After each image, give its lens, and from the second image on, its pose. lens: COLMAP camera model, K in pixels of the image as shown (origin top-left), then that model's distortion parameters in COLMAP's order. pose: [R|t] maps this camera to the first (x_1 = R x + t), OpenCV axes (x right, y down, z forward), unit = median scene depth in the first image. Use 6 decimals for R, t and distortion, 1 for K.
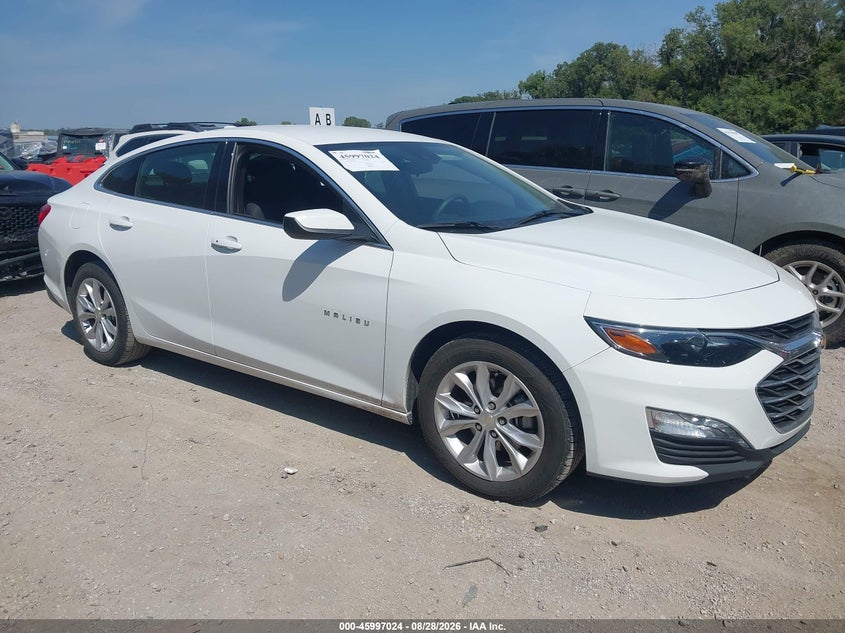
lens RADIAL K [[622.4, 0, 413.3], [0, 622.4, 321.2], [0, 0, 1]] dist [0.034037, -0.037843]
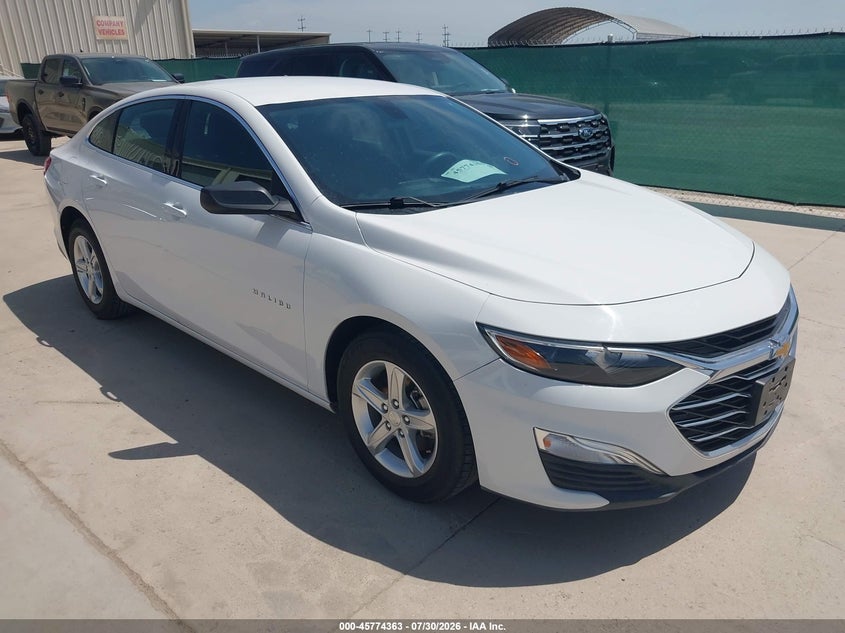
lens RADIAL K [[622.4, 0, 427.1], [0, 622.4, 328.7], [0, 0, 1]] dist [0.034037, -0.037843]
pose [[0.992157, 0.044245, -0.116907, 0.273690], [-0.030761, 0.992920, 0.114729, -0.086867], [0.121156, -0.110233, 0.986494, 0.095930]]
